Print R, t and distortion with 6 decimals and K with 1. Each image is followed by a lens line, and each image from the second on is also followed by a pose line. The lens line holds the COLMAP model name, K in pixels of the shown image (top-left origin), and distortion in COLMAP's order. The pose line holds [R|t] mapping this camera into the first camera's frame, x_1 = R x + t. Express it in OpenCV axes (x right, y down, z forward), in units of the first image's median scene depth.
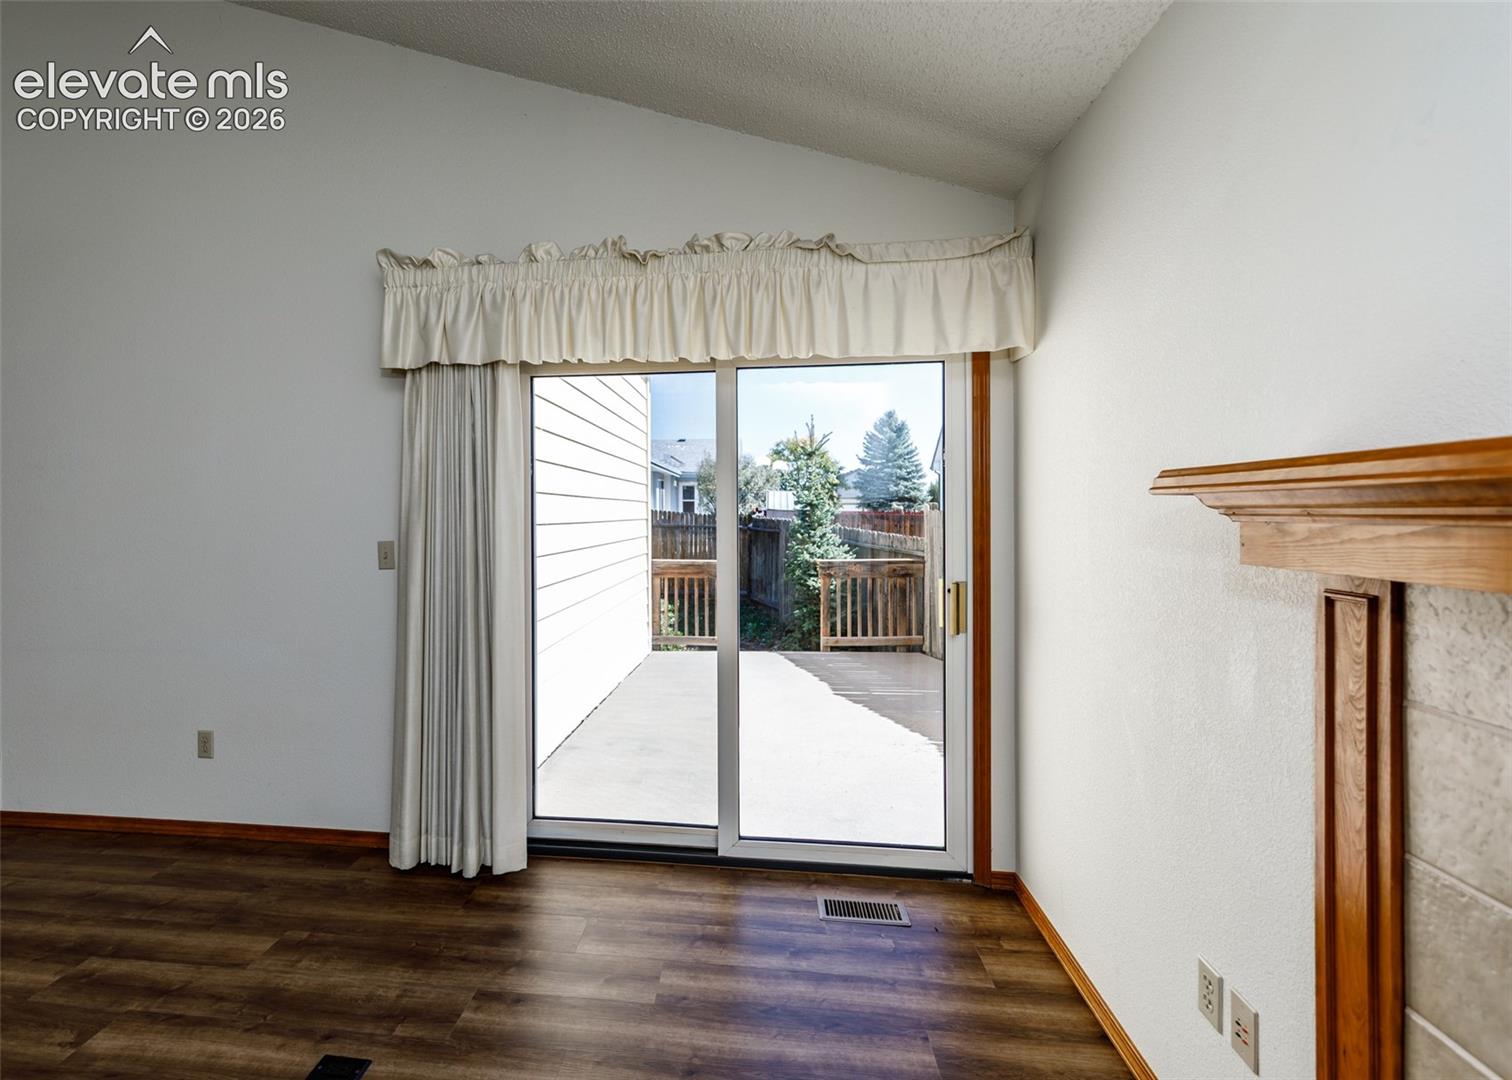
lens RADIAL K [[677.1, 0, 690.7], [0, 677.1, 521.7], [0, 0, 1]] dist [0.018417, -0.000335]
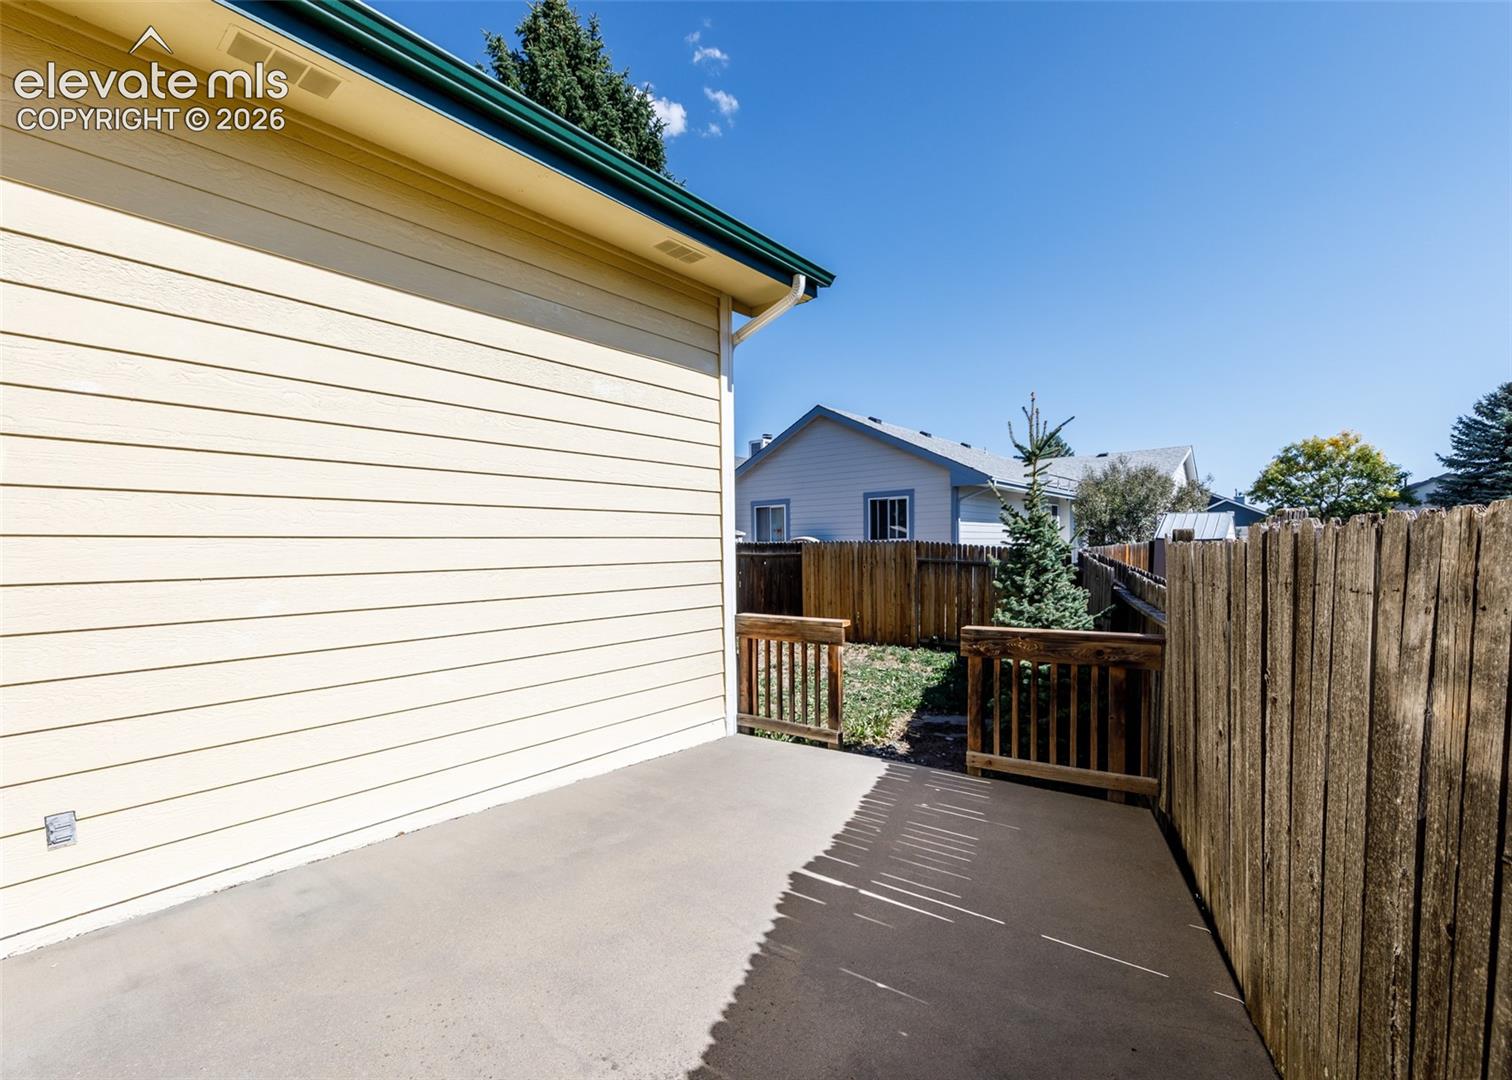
lens RADIAL K [[677.1, 0, 743.9], [0, 677.1, 546.3], [0, 0, 1]] dist [0.018417, -0.000335]
pose [[0.834284, -0.007043, -0.551290, 0.900097], [0.001864, 0.999949, -0.009954, -0.026030], [0.551332, 0.007277, 0.834254, 0.913312]]
